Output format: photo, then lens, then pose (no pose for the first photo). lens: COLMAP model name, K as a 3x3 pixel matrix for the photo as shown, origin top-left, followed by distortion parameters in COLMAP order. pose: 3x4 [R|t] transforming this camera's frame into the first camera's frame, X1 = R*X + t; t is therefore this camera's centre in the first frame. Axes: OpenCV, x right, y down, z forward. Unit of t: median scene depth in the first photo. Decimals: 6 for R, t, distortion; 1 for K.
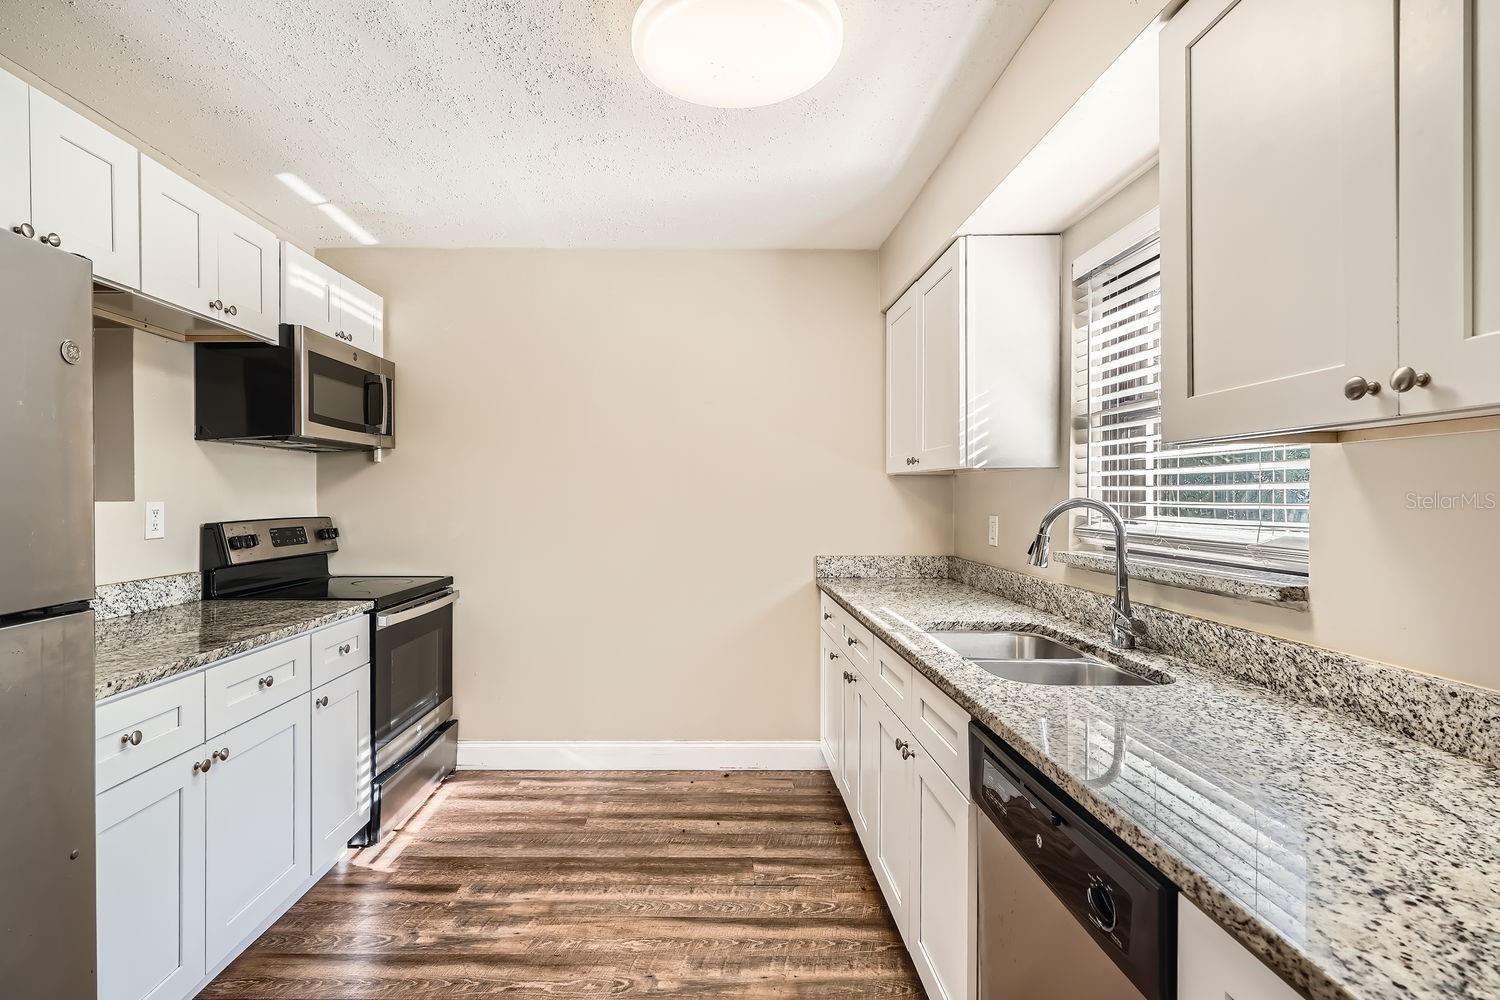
lens RADIAL K [[683.5, 0, 751.5], [0, 683.5, 497.9], [0, 0, 1]] dist [0.003196, -0.000570]
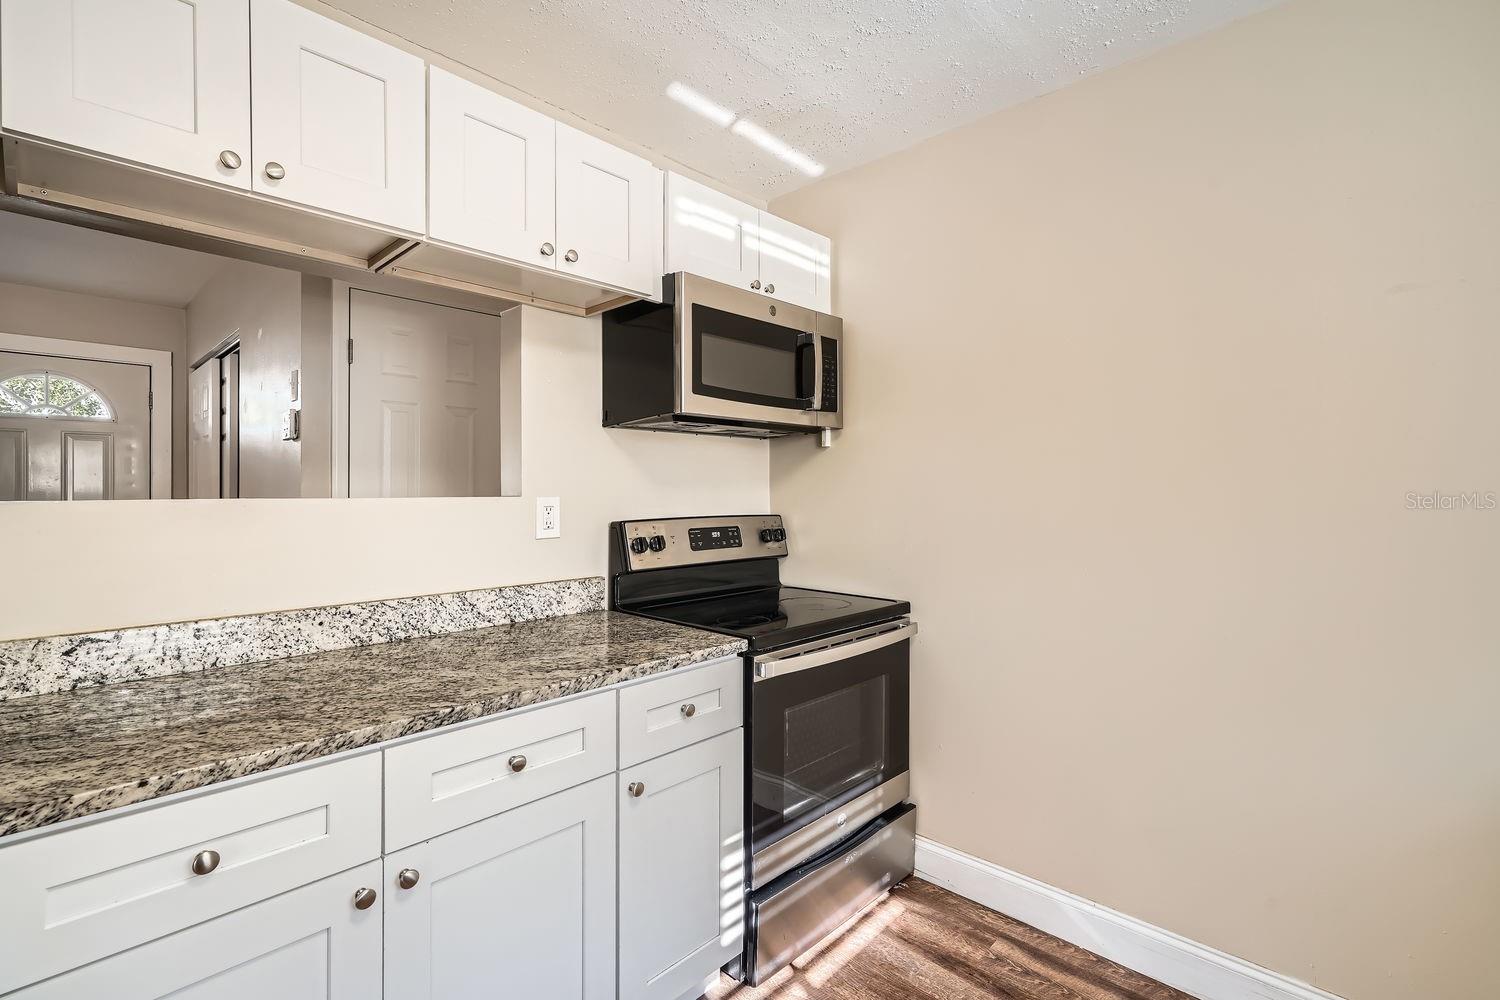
lens RADIAL K [[683.5, 0, 759.0], [0, 683.5, 483.4], [0, 0, 1]] dist [0.003196, -0.000570]
pose [[0.686988, -0.006791, -0.726637, -0.033608], [-0.000550, 0.999951, -0.009865, -0.002772], [0.726668, 0.007177, 0.686951, 0.520939]]
